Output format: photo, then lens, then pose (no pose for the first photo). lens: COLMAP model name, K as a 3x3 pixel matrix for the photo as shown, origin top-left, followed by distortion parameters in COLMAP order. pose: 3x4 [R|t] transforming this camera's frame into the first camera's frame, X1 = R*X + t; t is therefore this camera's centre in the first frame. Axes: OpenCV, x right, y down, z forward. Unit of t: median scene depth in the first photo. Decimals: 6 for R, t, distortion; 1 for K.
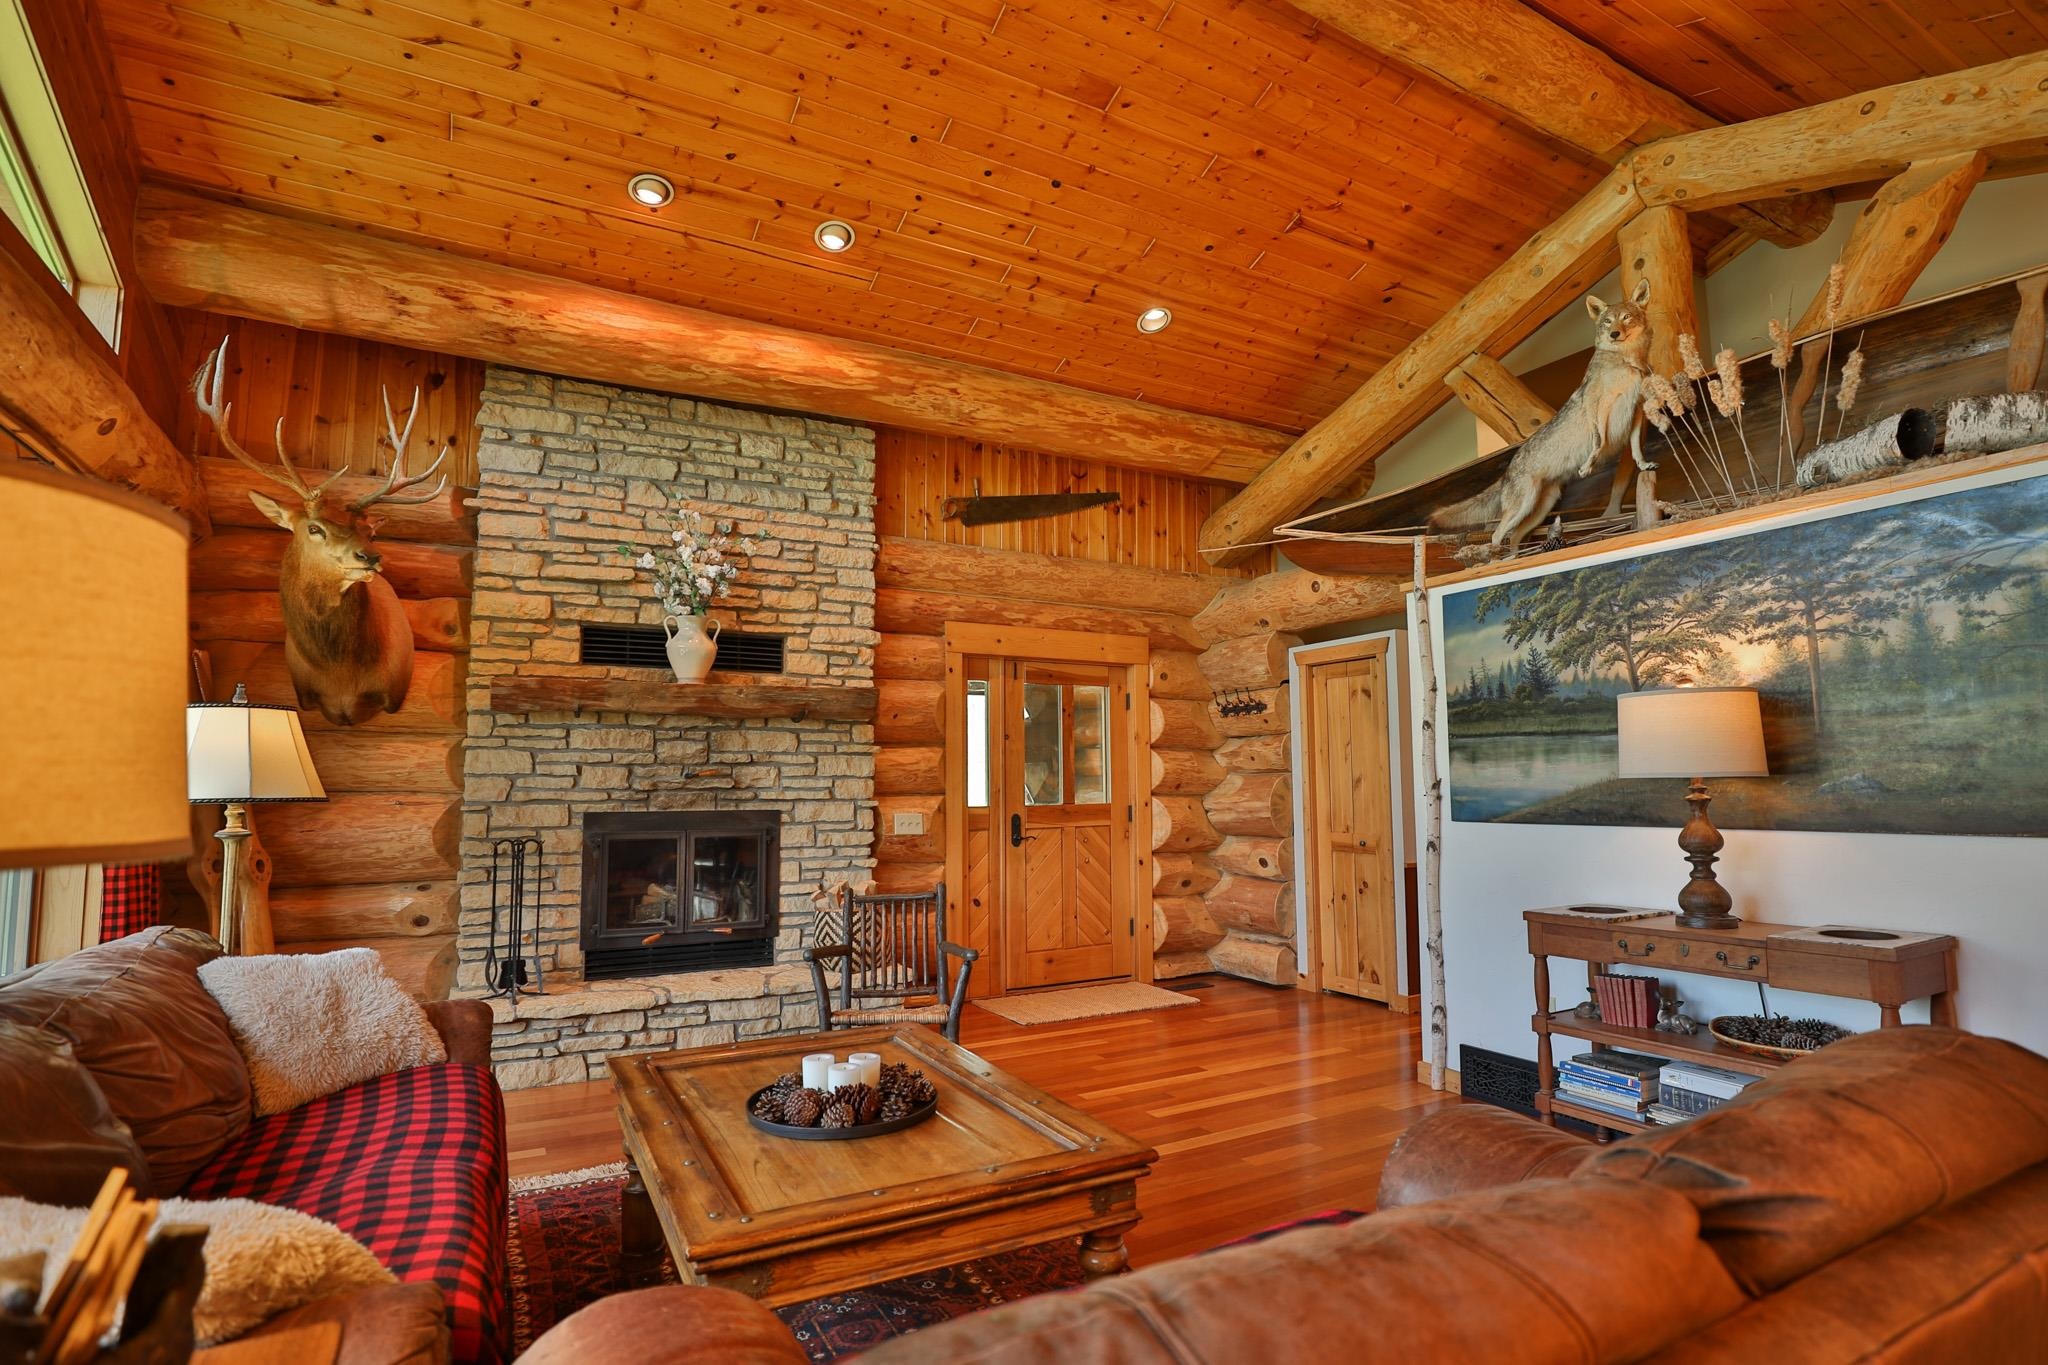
lens RADIAL K [[1013.2, 0, 1030.6], [0, 1013.2, 692.9], [0, 0, 1]] dist [-0.046891, 0.014154]
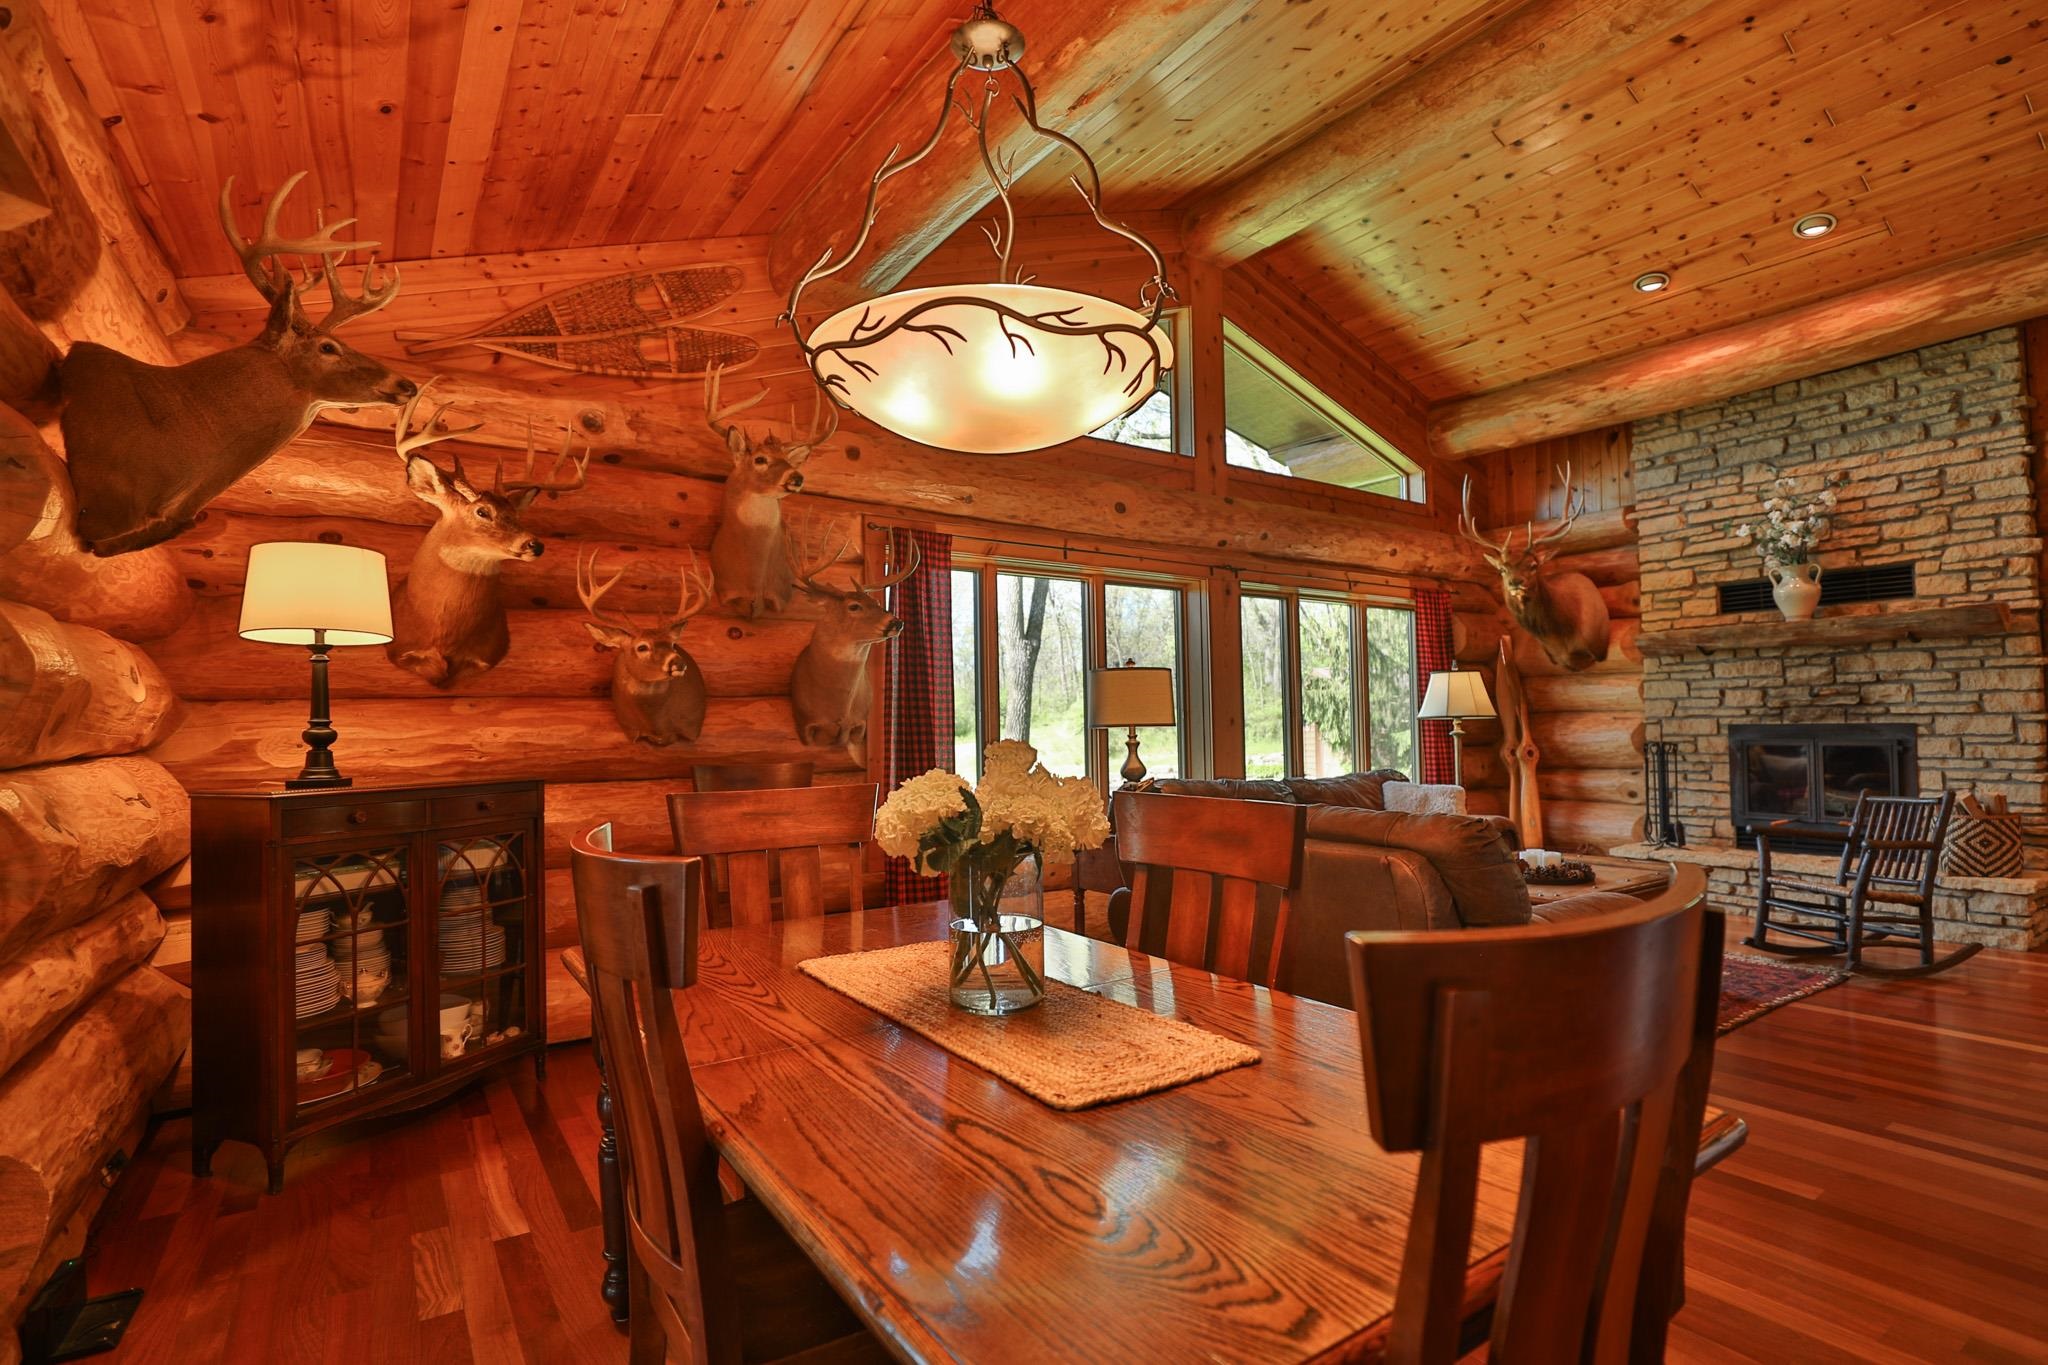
lens RADIAL K [[983.8, 0, 1029.7], [0, 983.8, 693.3], [0, 0, 1]] dist [-0.045878, 0.012882]
pose [[0.091478, -0.025464, -0.995482, 0.743955], [0.106426, 0.994197, -0.015651, -0.002100], [0.990104, -0.104514, 0.093657, -0.044475]]
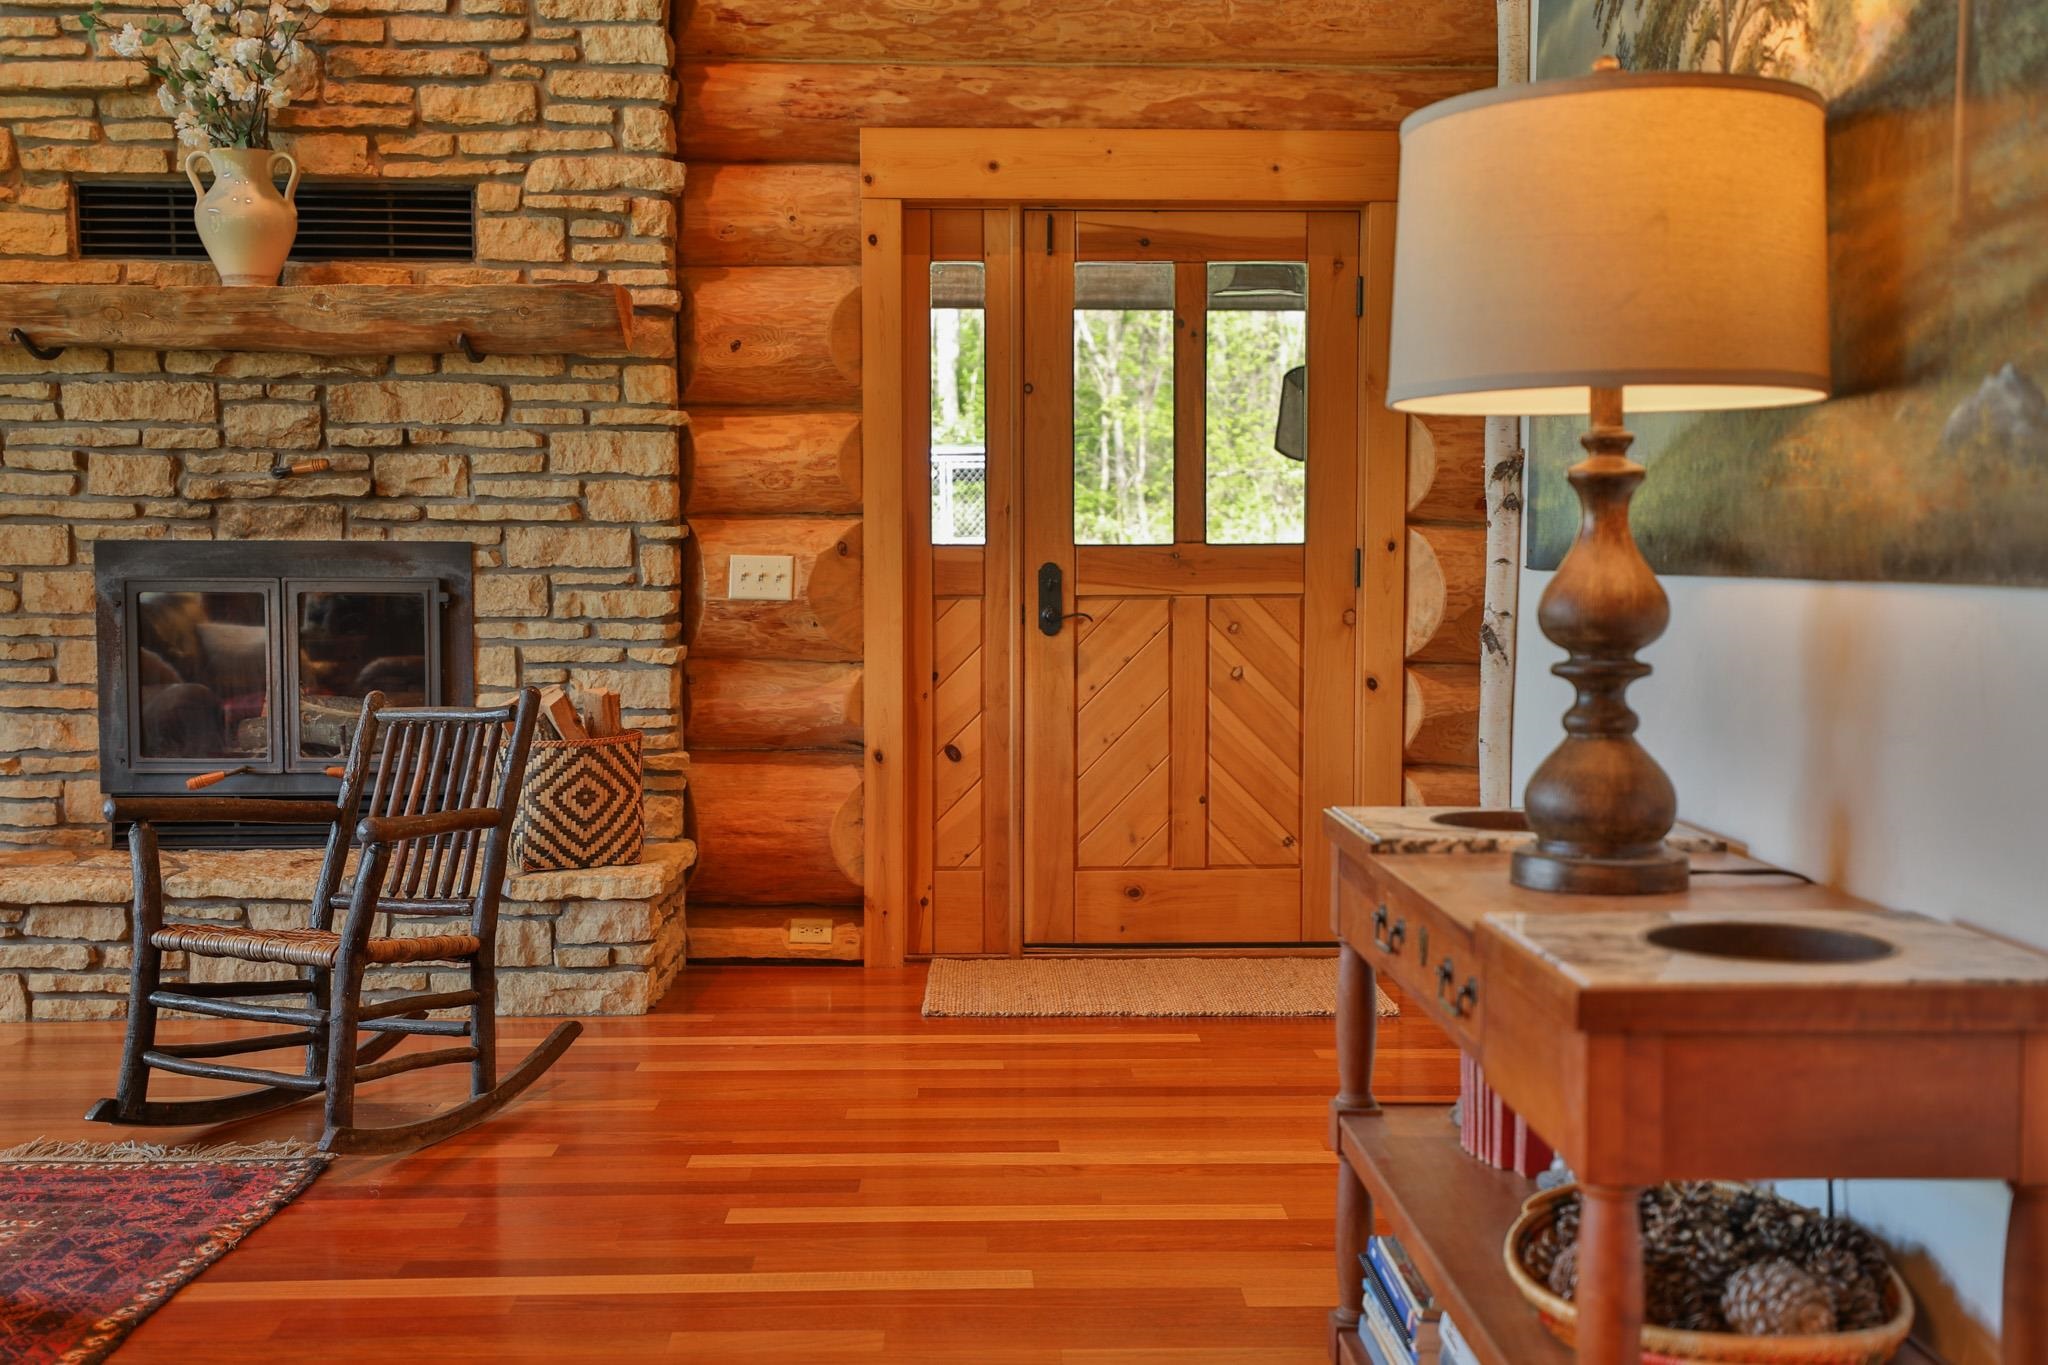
lens RADIAL K [[2110.5, 0, 1024.0], [0, 2110.5, 682.5], [0, 0, 1]] dist [0.045367, 0.014320]
pose [[0.887489, 0.036971, -0.459344, 0.507940], [0.034950, 0.988506, 0.147087, 0.043593], [0.459502, -0.146592, 0.875996, 0.218744]]
